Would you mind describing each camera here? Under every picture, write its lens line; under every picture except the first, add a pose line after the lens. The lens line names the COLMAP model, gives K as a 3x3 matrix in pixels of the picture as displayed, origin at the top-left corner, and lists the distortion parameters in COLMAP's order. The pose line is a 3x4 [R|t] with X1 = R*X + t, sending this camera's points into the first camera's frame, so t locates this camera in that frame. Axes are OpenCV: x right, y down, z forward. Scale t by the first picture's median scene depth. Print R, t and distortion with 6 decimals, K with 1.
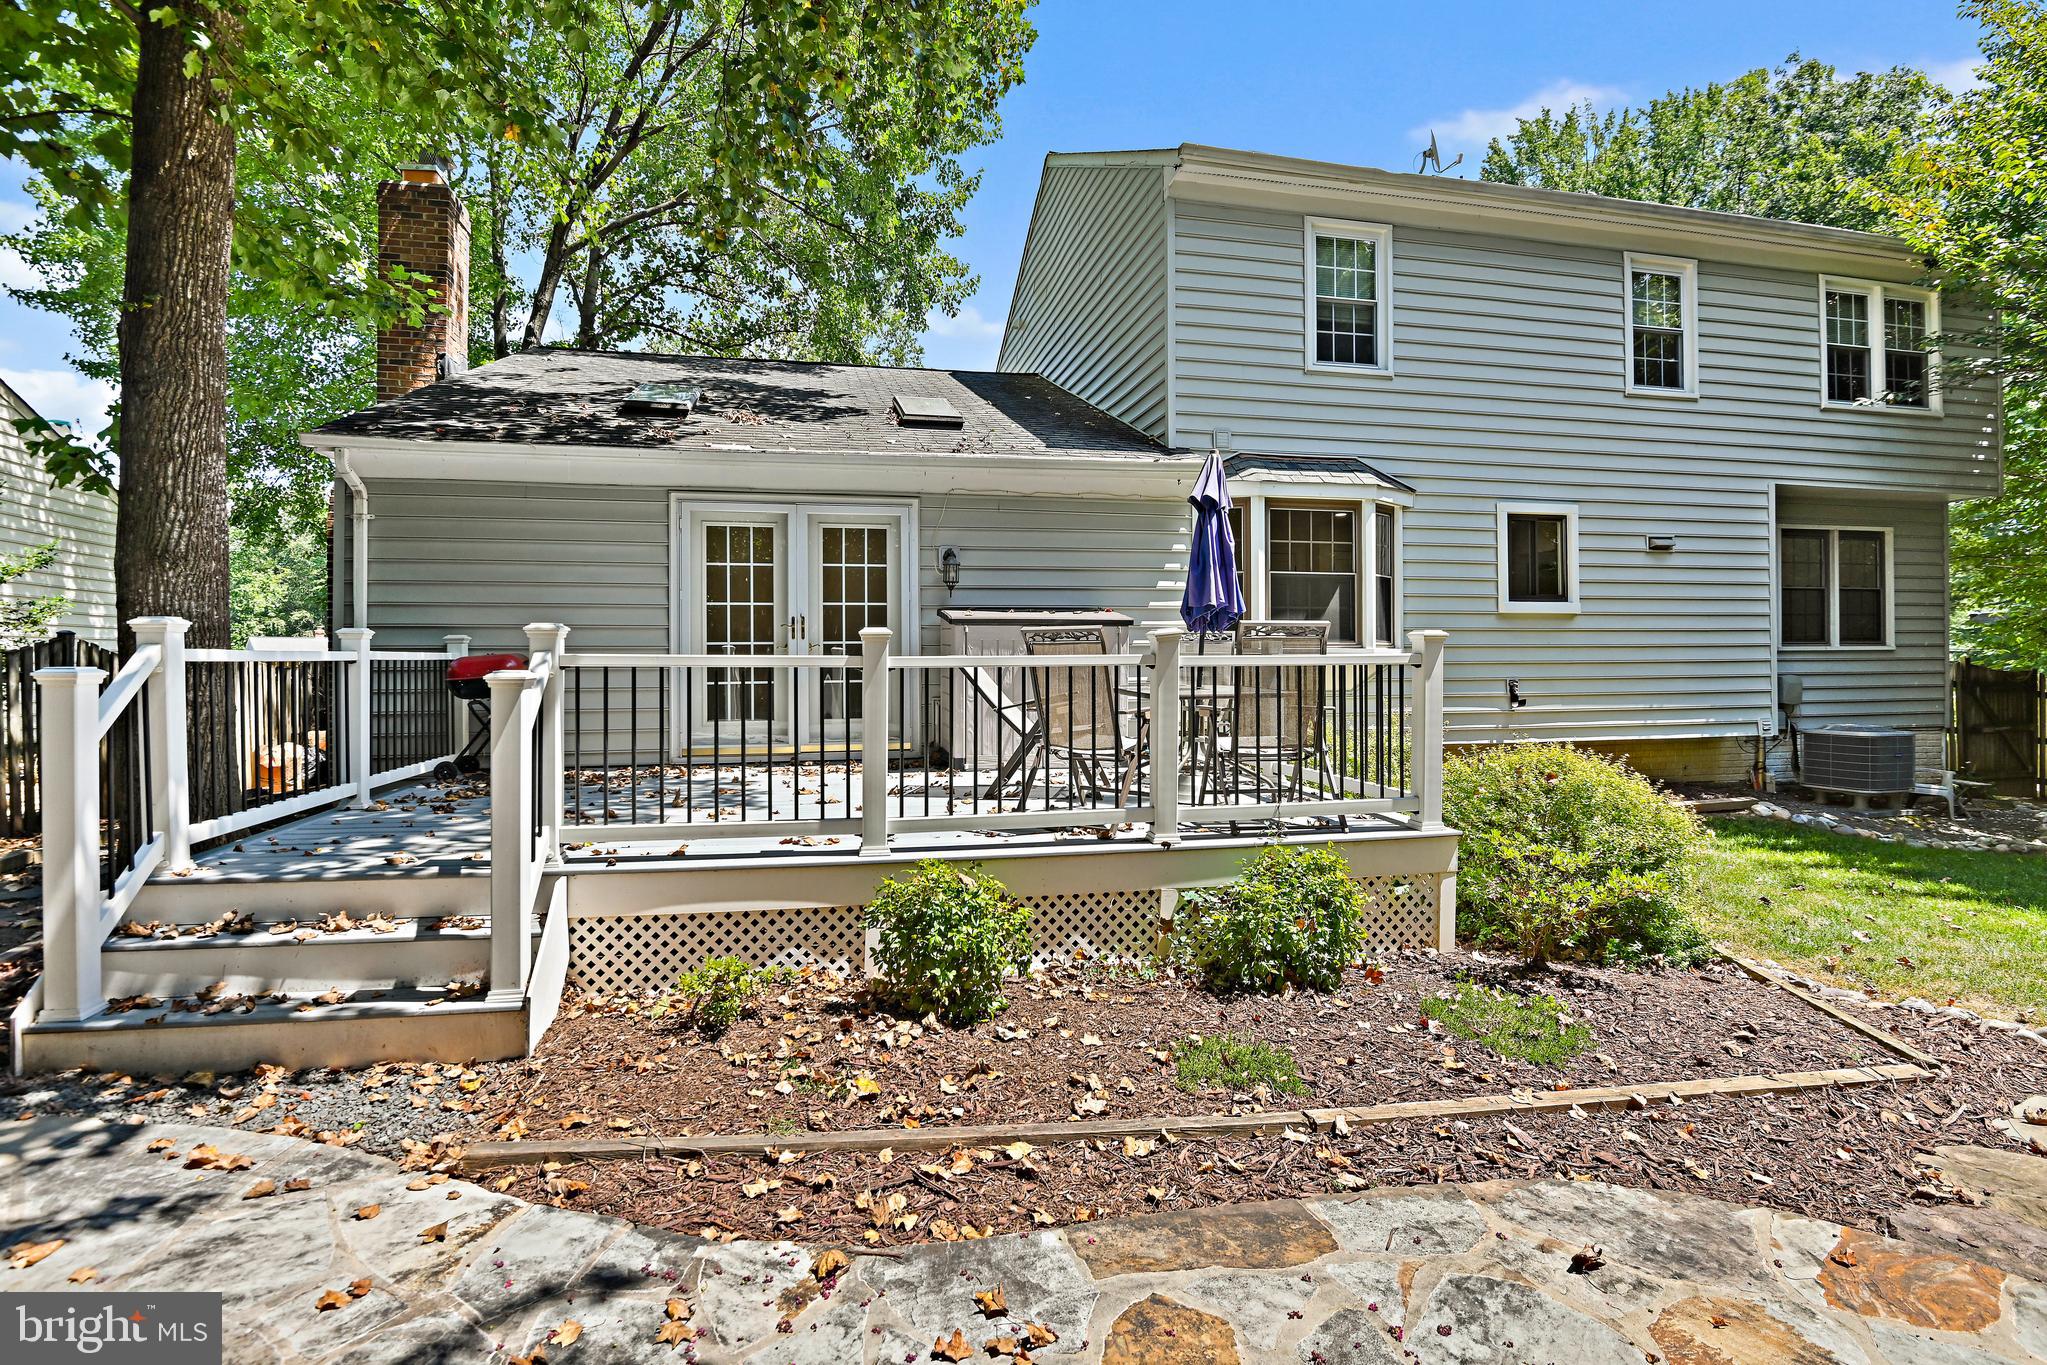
lens RADIAL K [[954.4, 0, 1031.5], [0, 954.4, 677.7], [0, 0, 1]] dist [-0.005832, -0.008256]
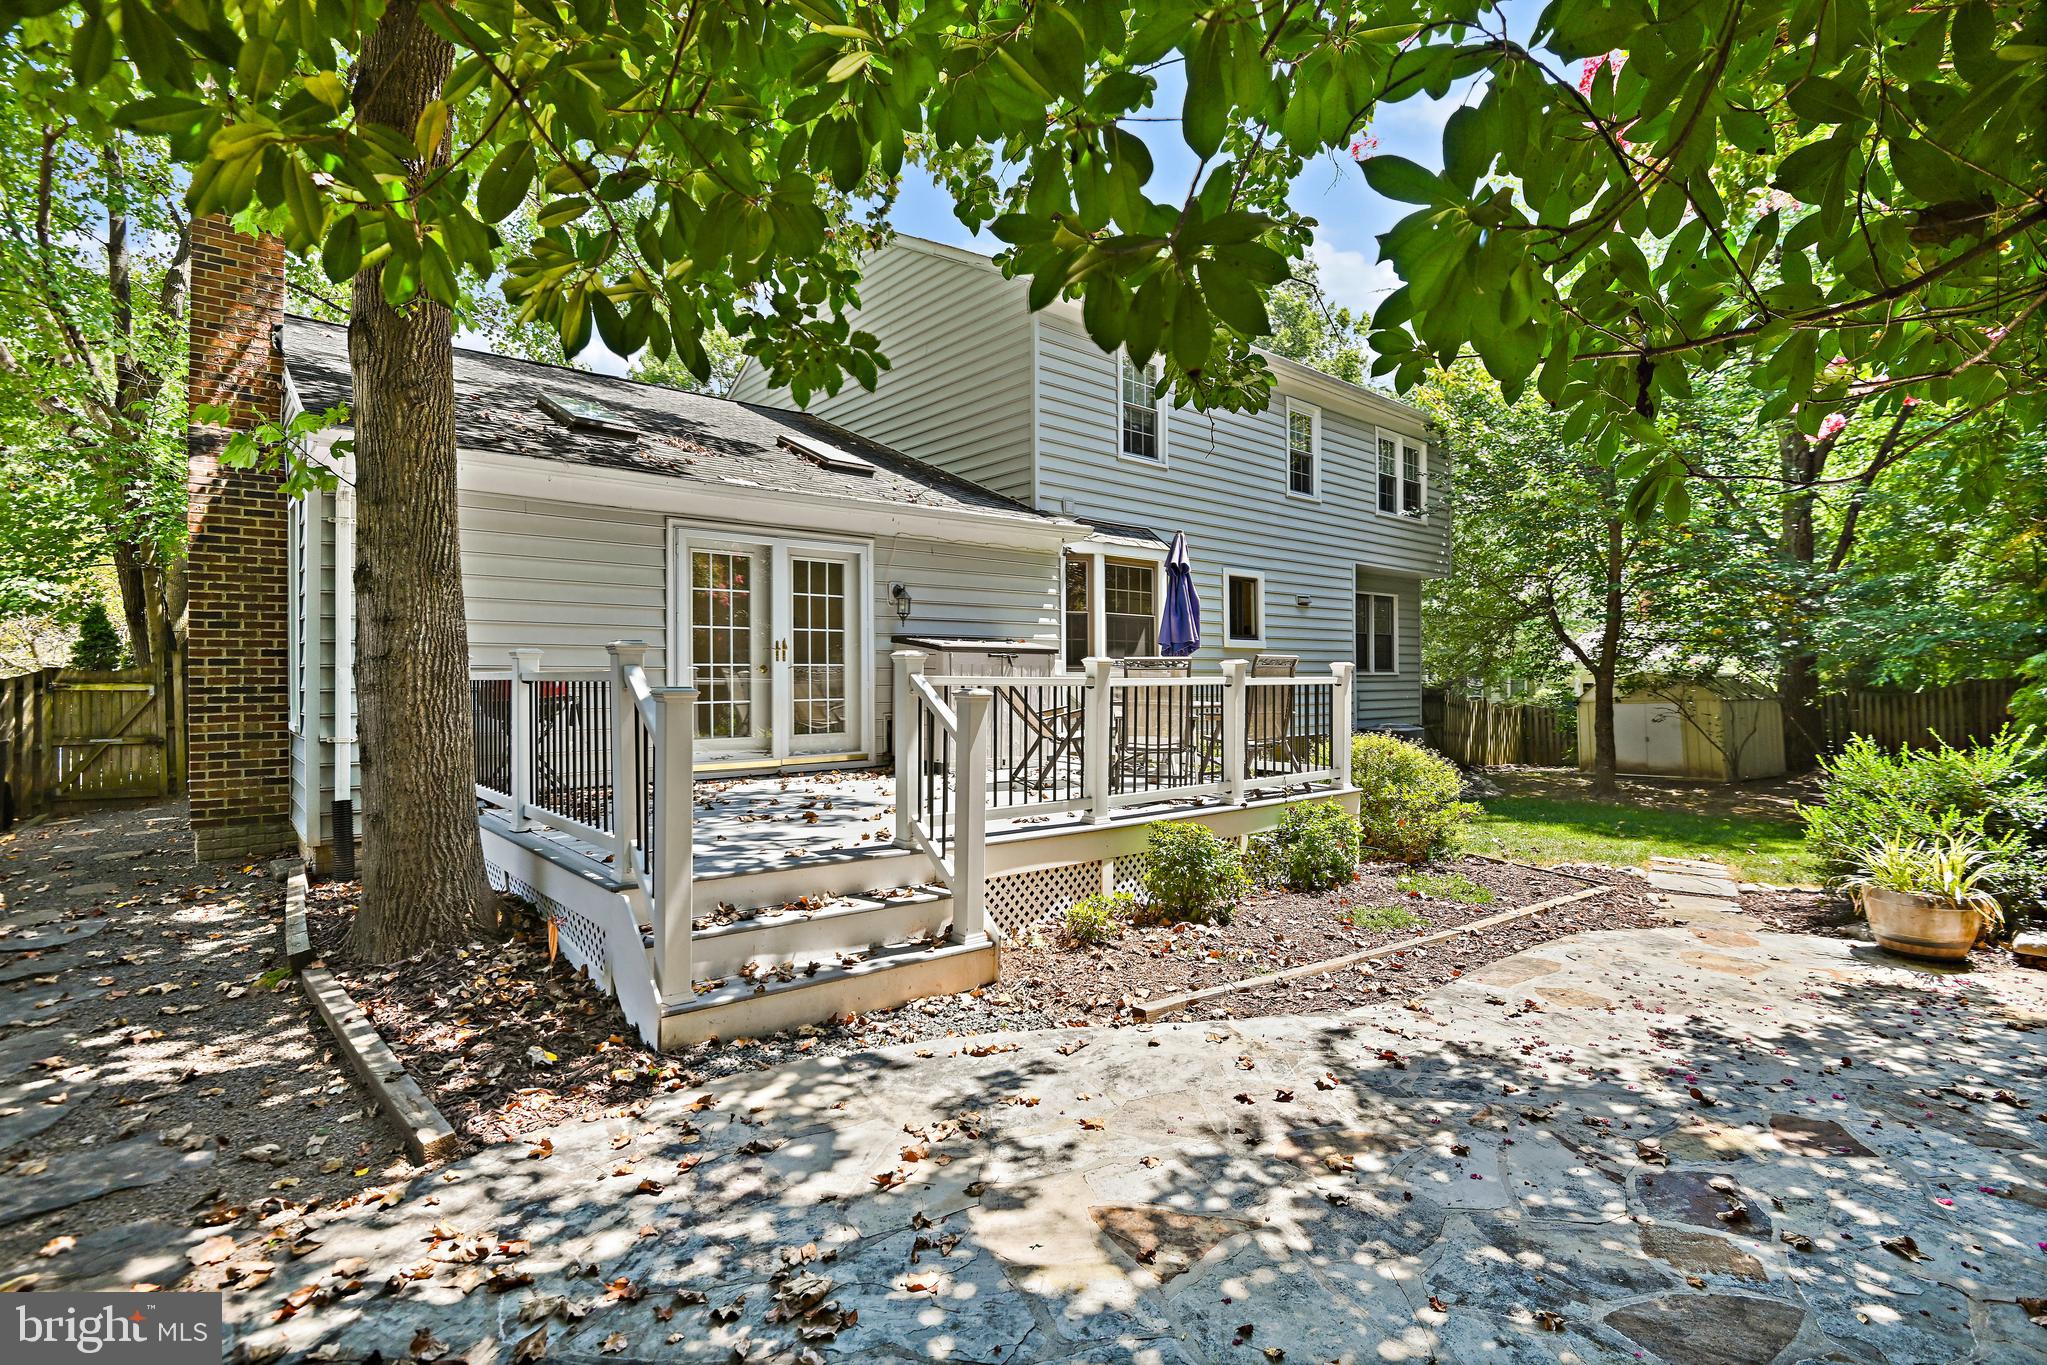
lens RADIAL K [[954.4, 0, 1031.5], [0, 954.4, 677.7], [0, 0, 1]] dist [-0.005832, -0.008256]
pose [[0.875460, 0.002624, 0.483283, -0.500463], [0.008449, 0.999749, -0.020733, 0.002338], [-0.483216, 0.022234, 0.875219, -0.082789]]
